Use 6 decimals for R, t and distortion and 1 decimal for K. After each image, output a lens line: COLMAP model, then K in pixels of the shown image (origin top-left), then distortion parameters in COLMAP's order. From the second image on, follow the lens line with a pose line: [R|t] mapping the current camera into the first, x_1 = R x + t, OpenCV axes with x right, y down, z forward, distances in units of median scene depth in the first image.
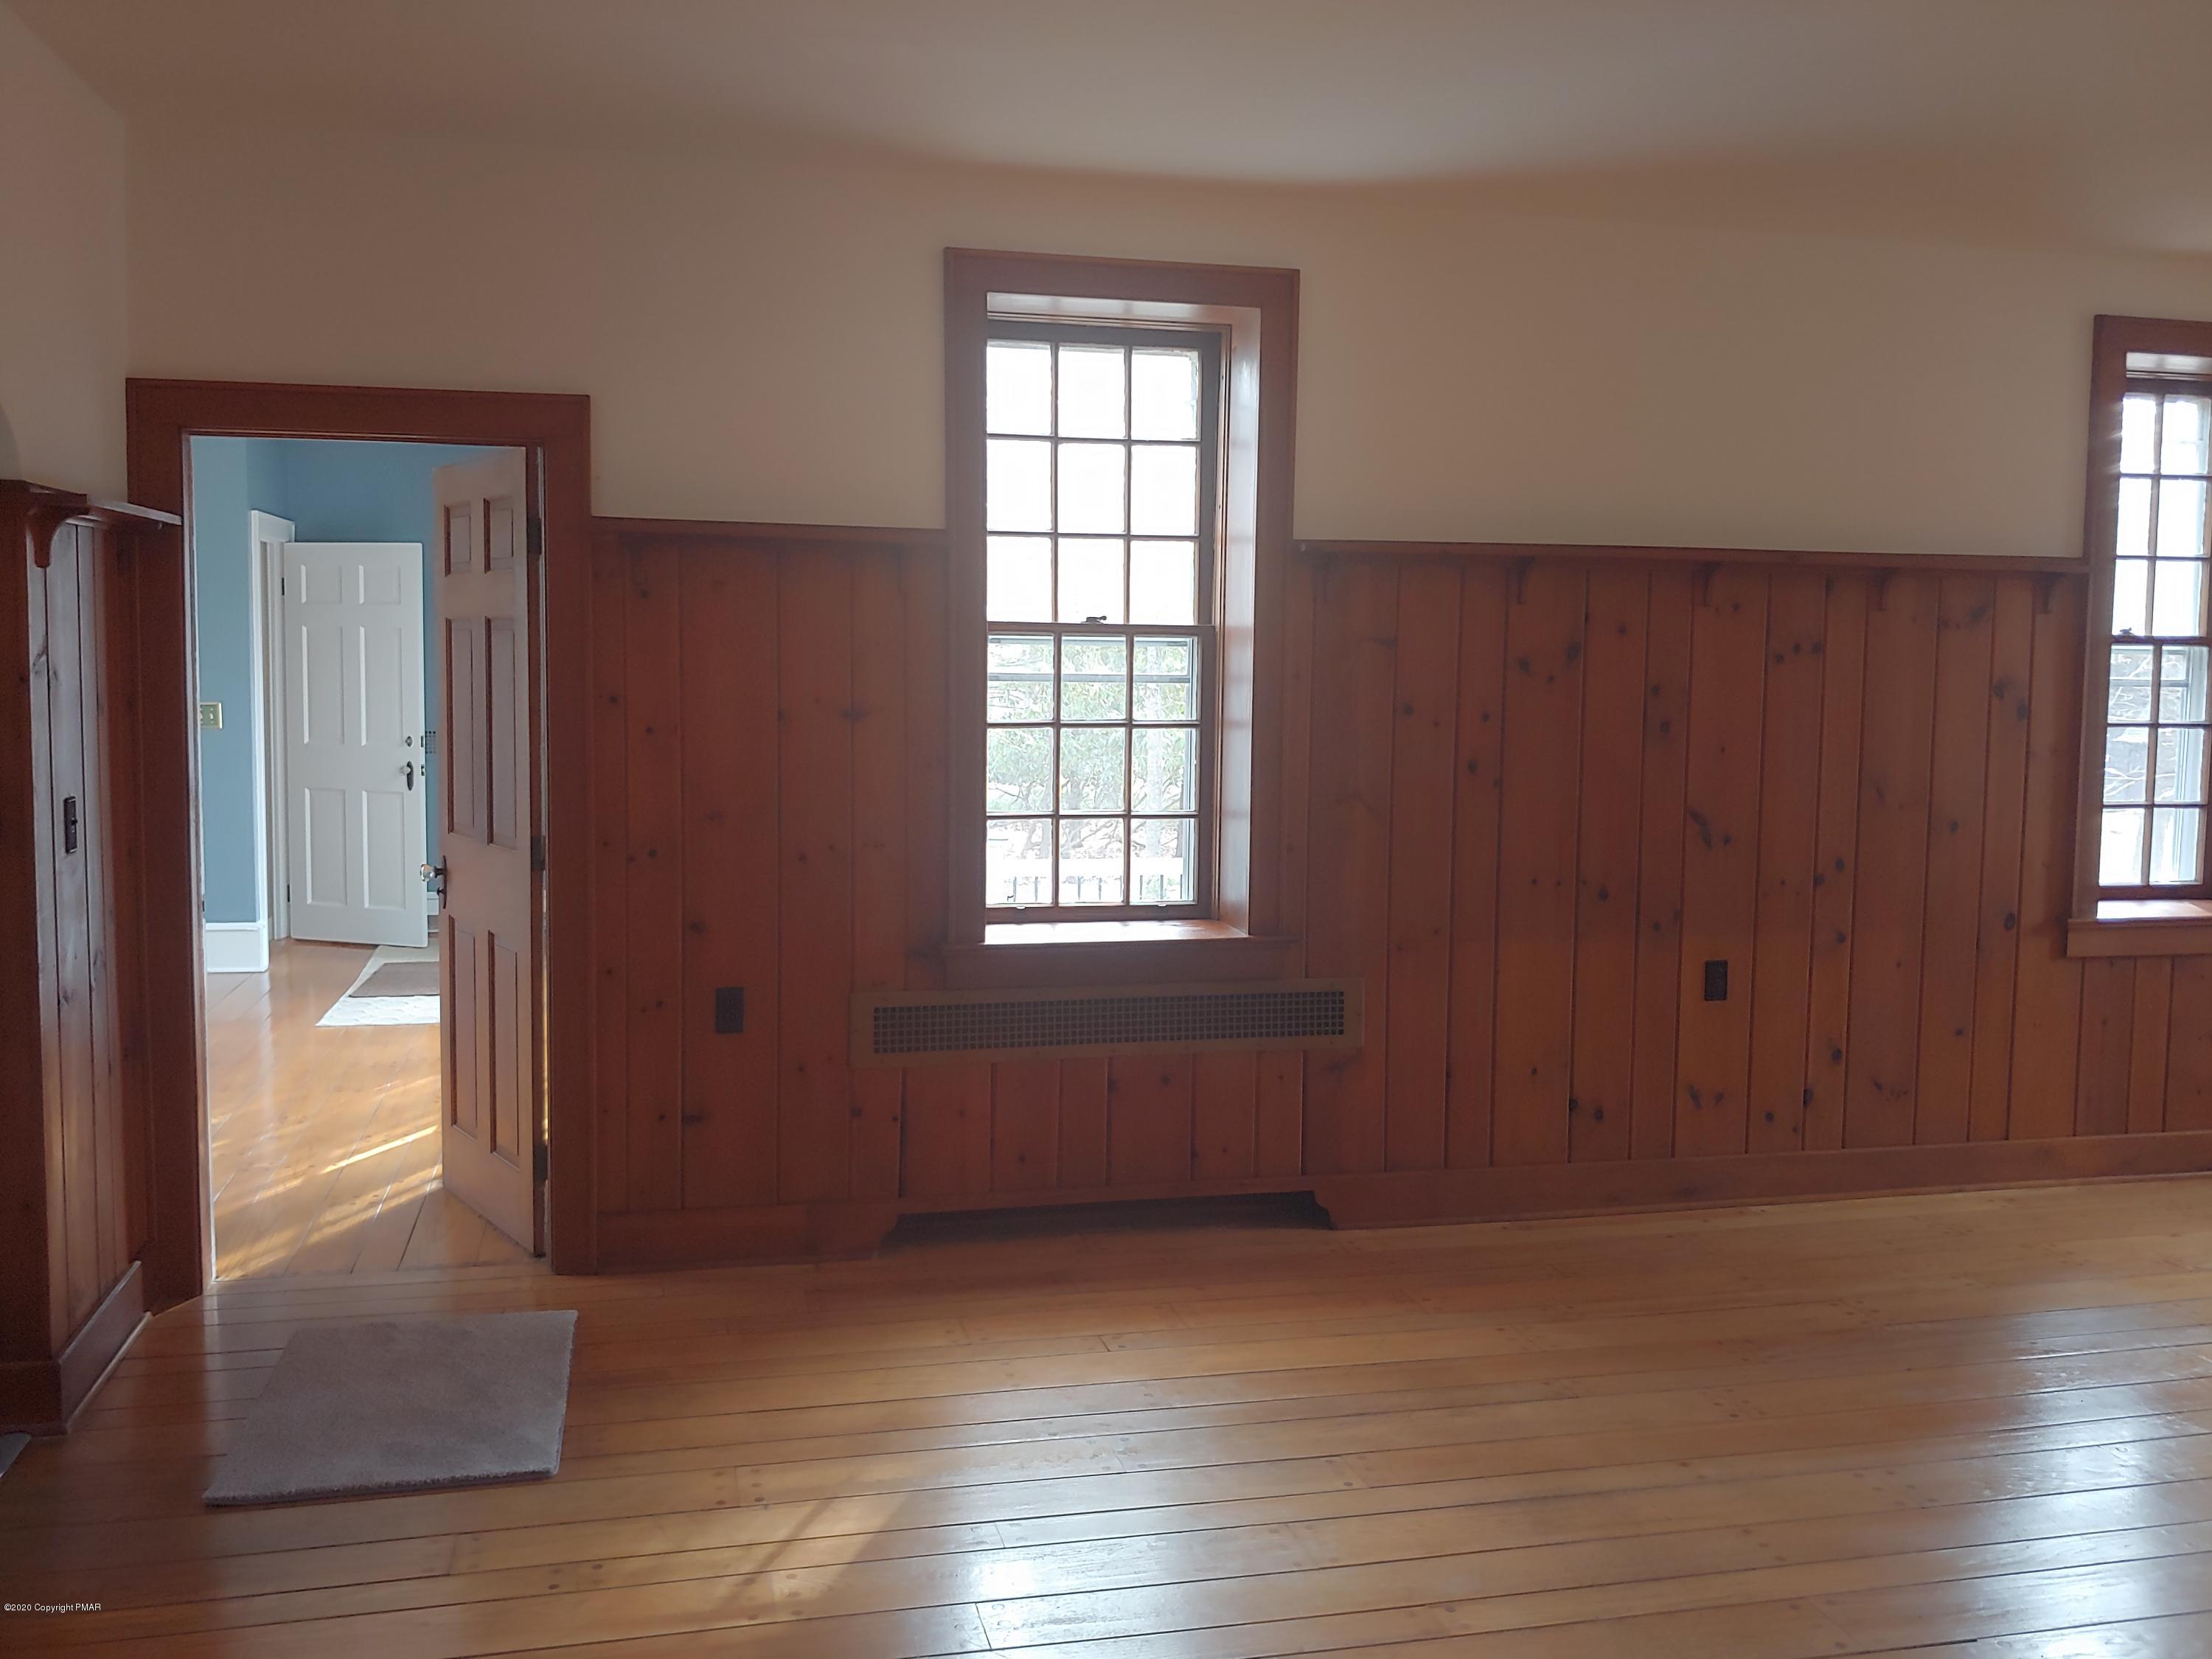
lens RADIAL K [[1976.6, 0, 1094.6], [0, 1976.6, 818.5], [0, 0, 1]] dist [0.010090, -0.056398]
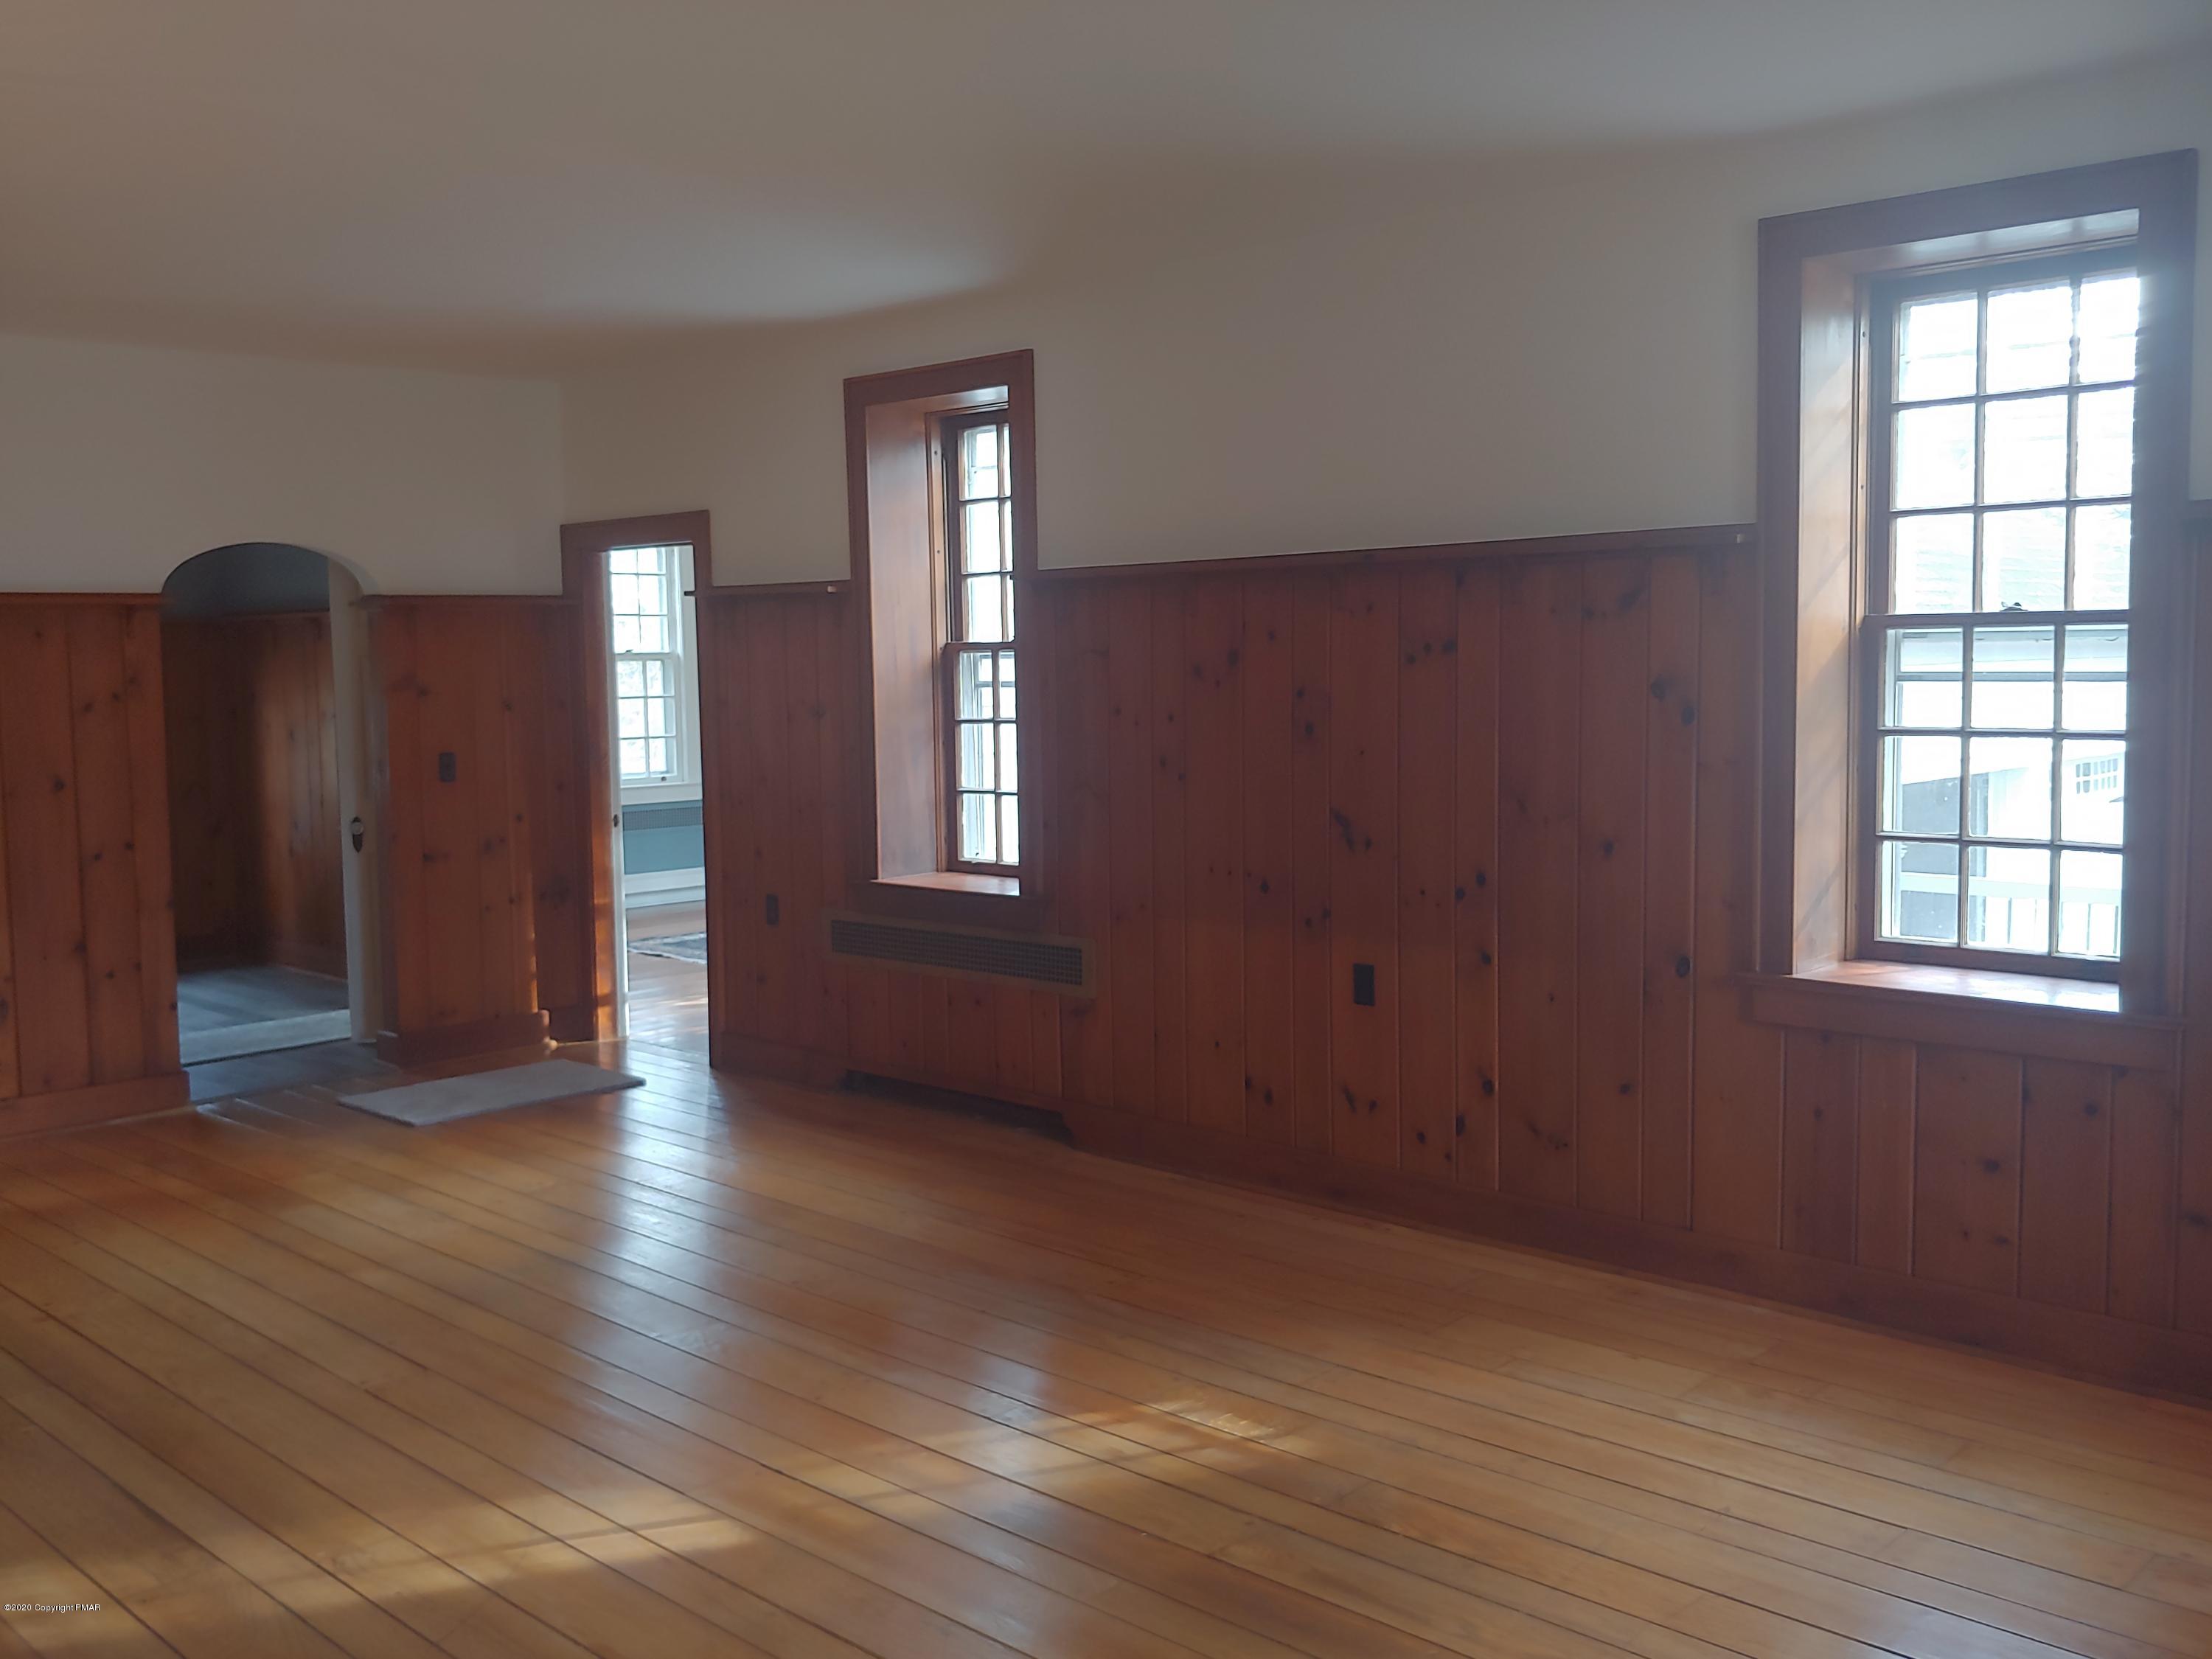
lens RADIAL K [[1976.6, 0, 1094.6], [0, 1976.6, 818.5], [0, 0, 1]] dist [0.010090, -0.056398]
pose [[0.533977, 0.047562, -0.844160, 1.070359], [-0.046187, 0.998567, 0.027045, -0.021995], [0.844237, 0.024548, 0.535408, 0.351723]]
